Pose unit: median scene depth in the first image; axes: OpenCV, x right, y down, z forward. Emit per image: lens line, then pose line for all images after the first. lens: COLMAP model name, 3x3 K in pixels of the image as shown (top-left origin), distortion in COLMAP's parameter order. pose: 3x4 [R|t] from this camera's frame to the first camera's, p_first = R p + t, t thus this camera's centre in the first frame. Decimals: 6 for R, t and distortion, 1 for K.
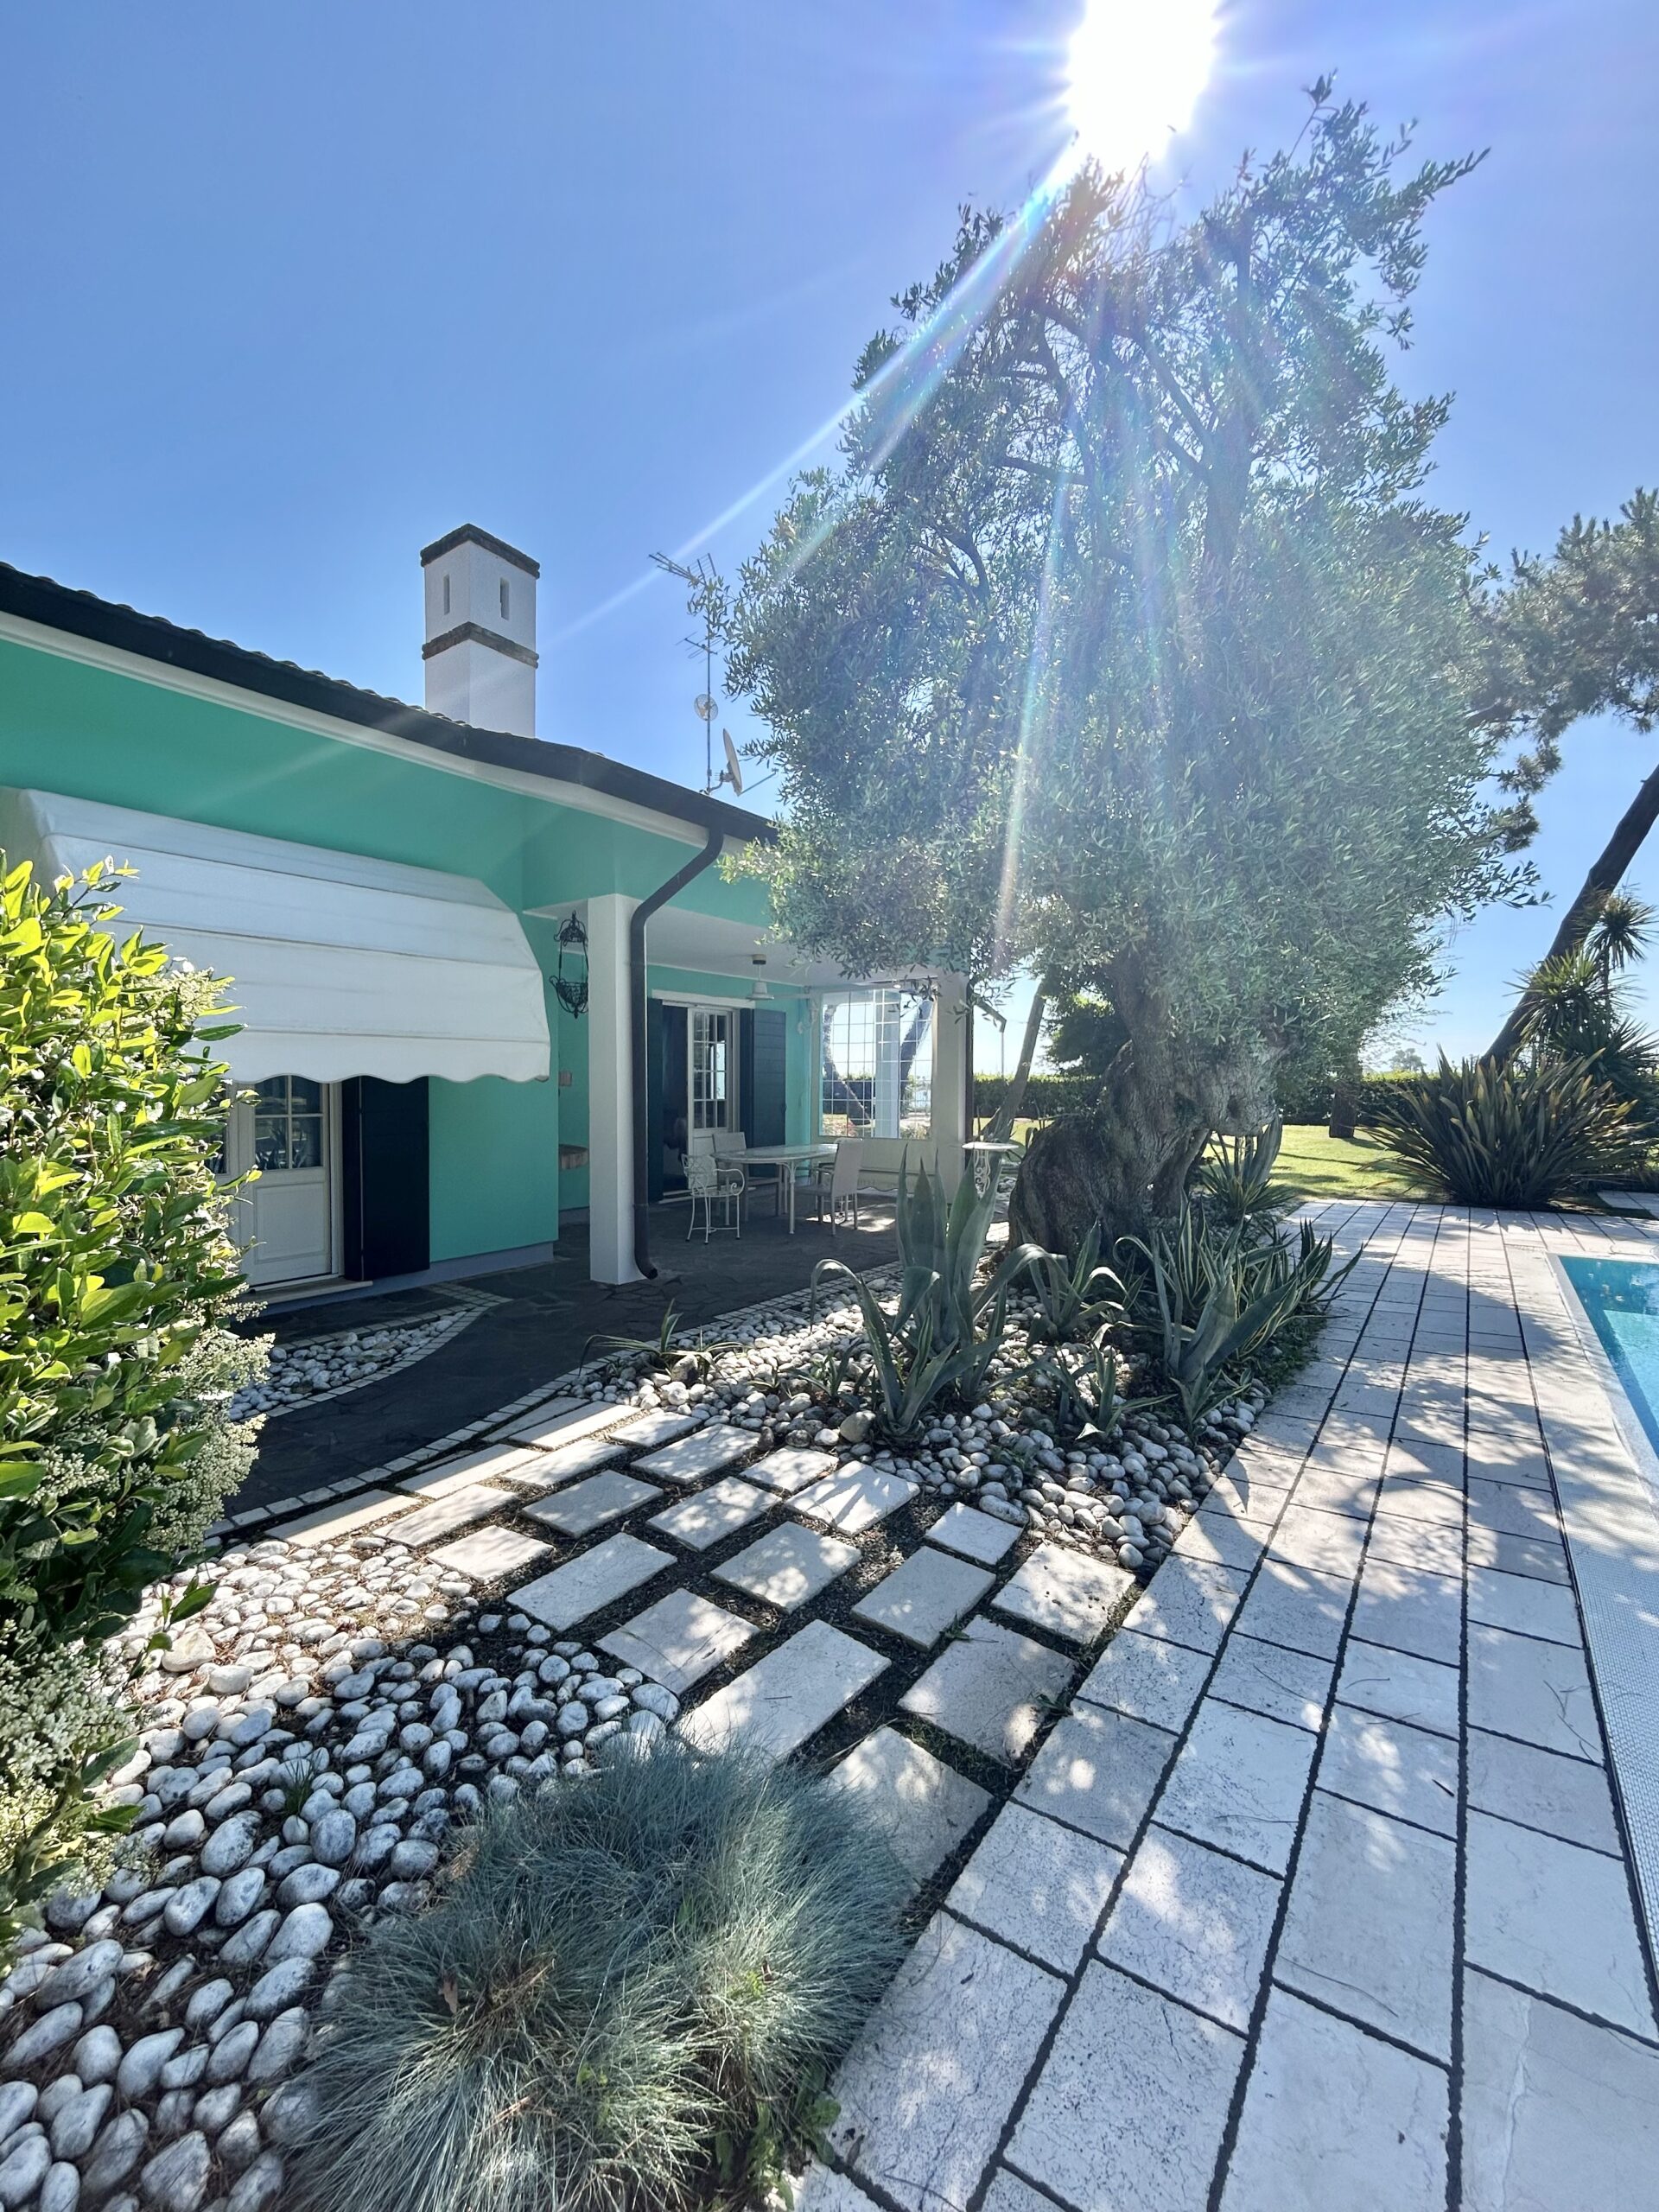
lens RADIAL K [[891.3, 0, 830.0], [0, 891.3, 1101.8], [0, 0, 1]] dist [0.002542, -0.000820]
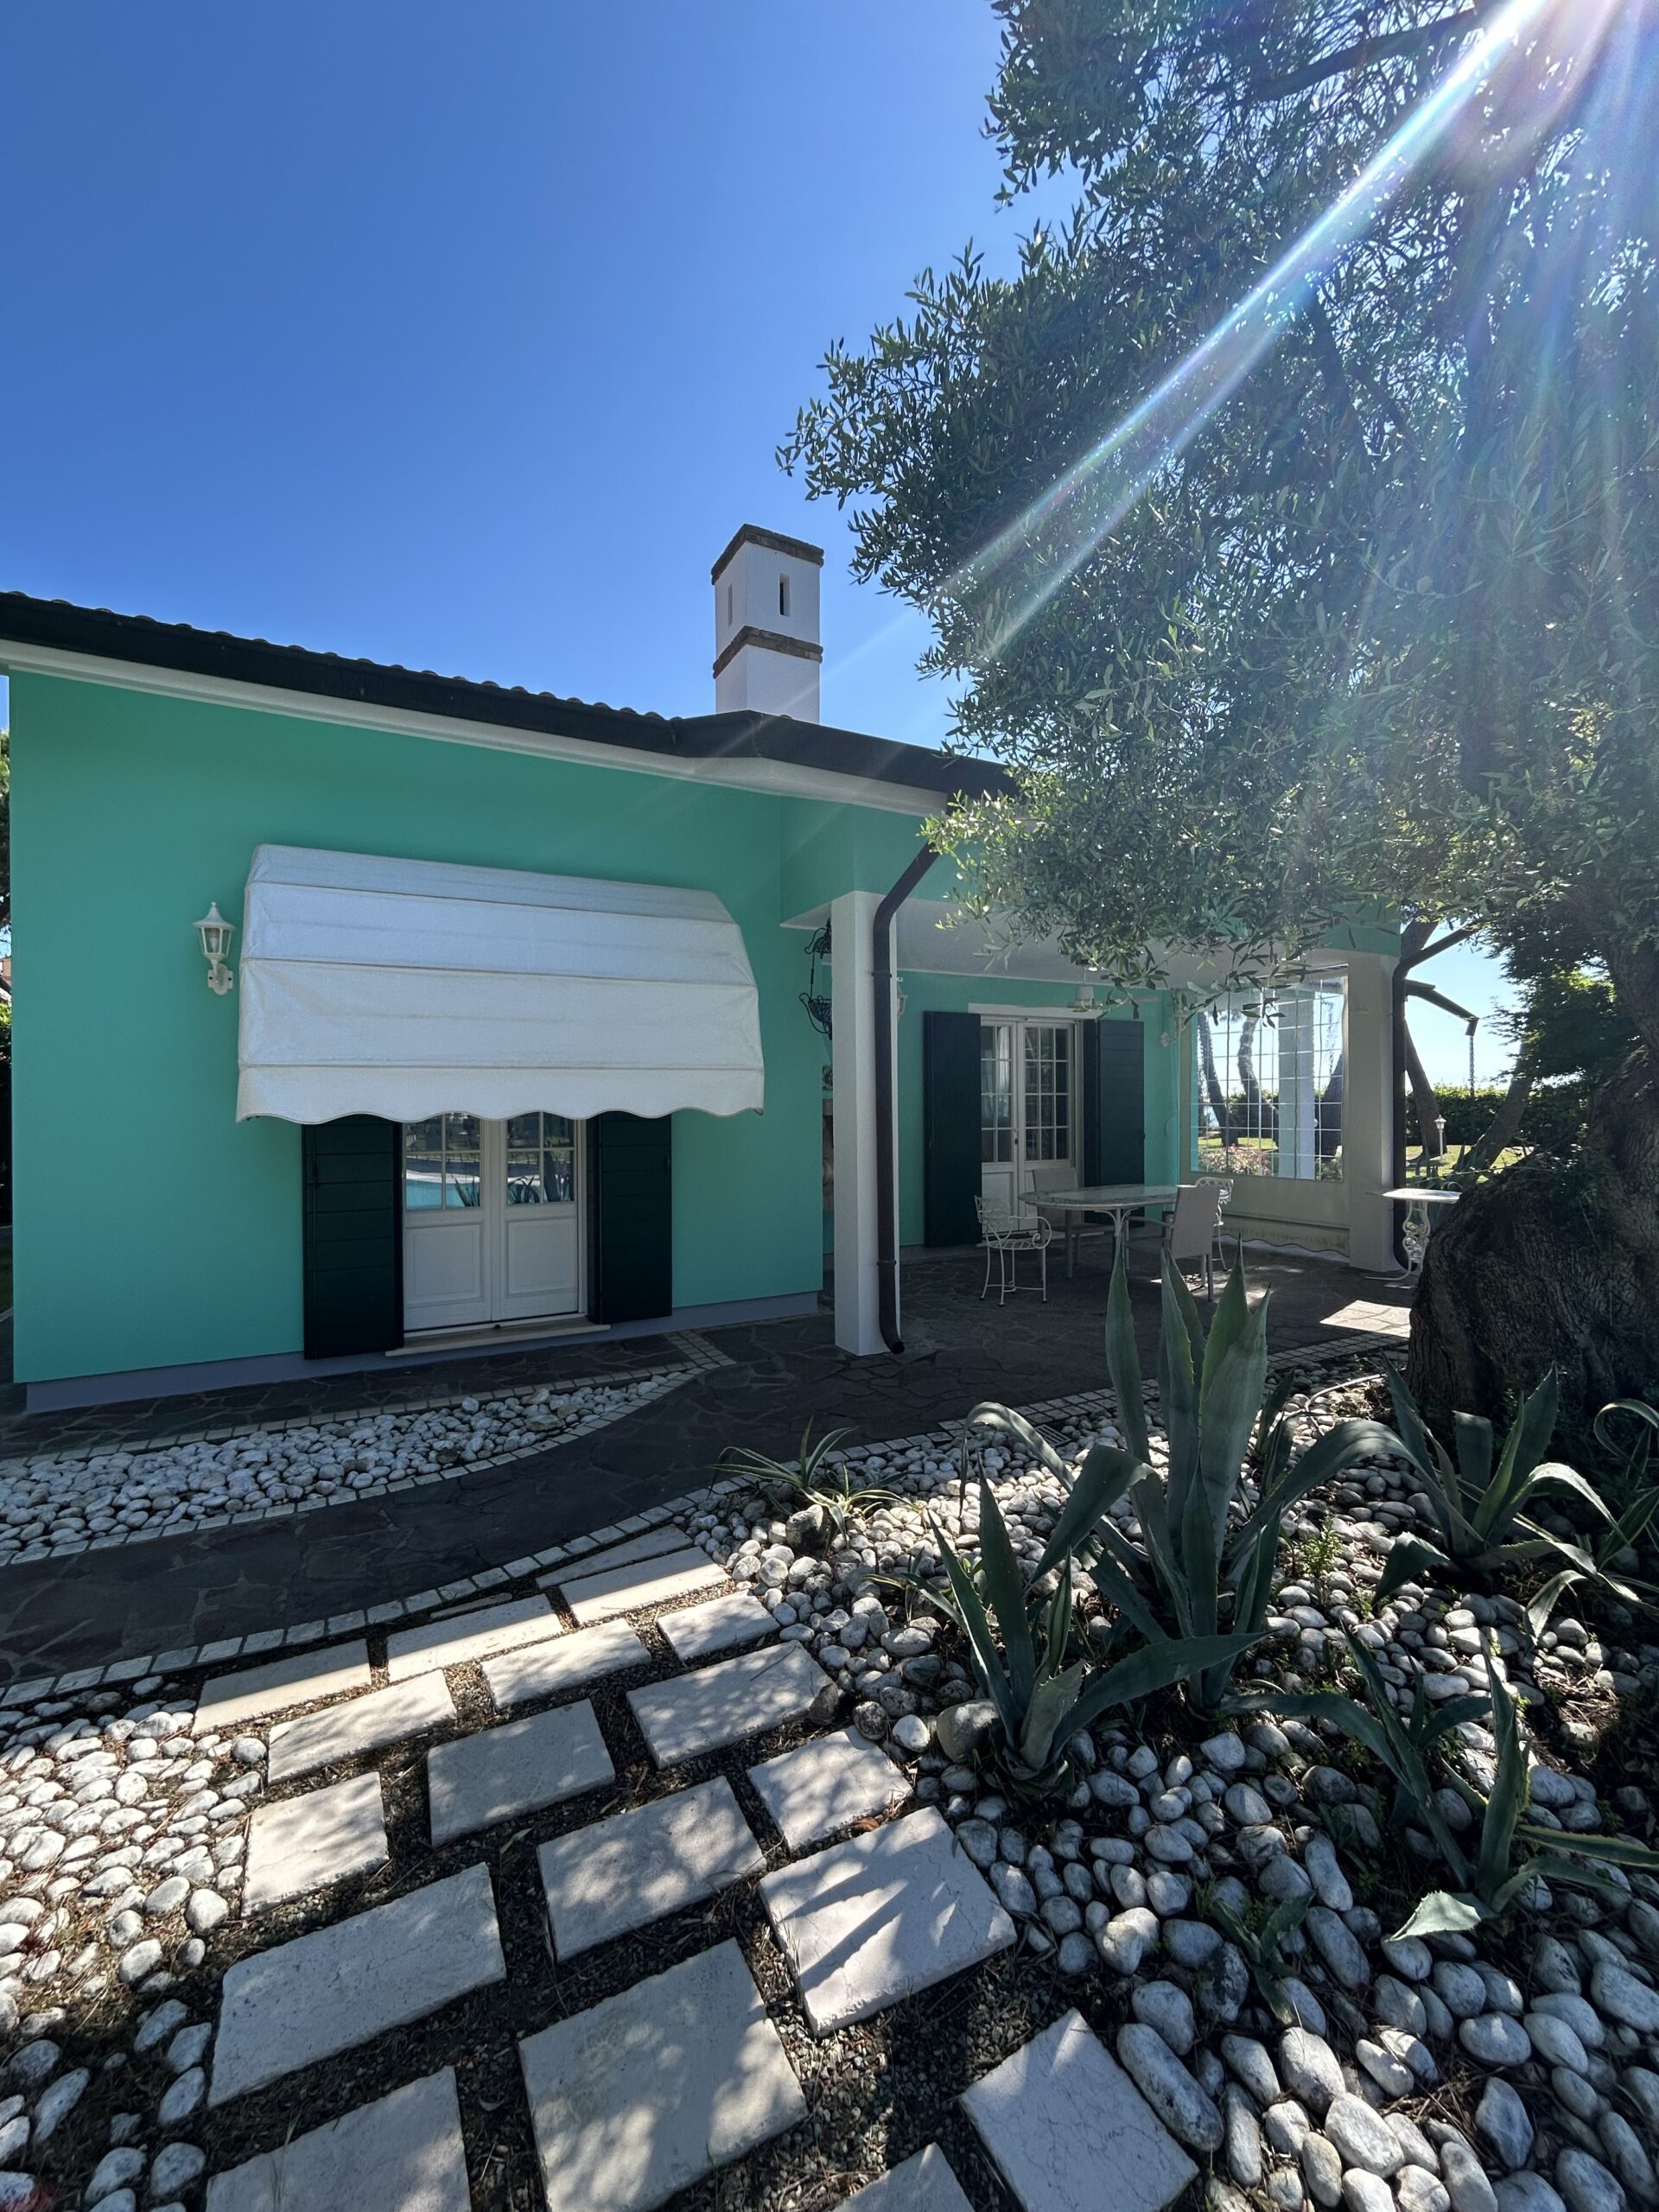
lens RADIAL K [[891.3, 0, 833.9], [0, 891.3, 1104.7], [0, 0, 1]] dist [0.002542, -0.000820]
pose [[0.894217, -0.006766, -0.447583, 0.183844], [-0.000792, 0.999860, -0.016697, -0.026124], [0.447633, 0.015286, 0.894087, 0.373242]]
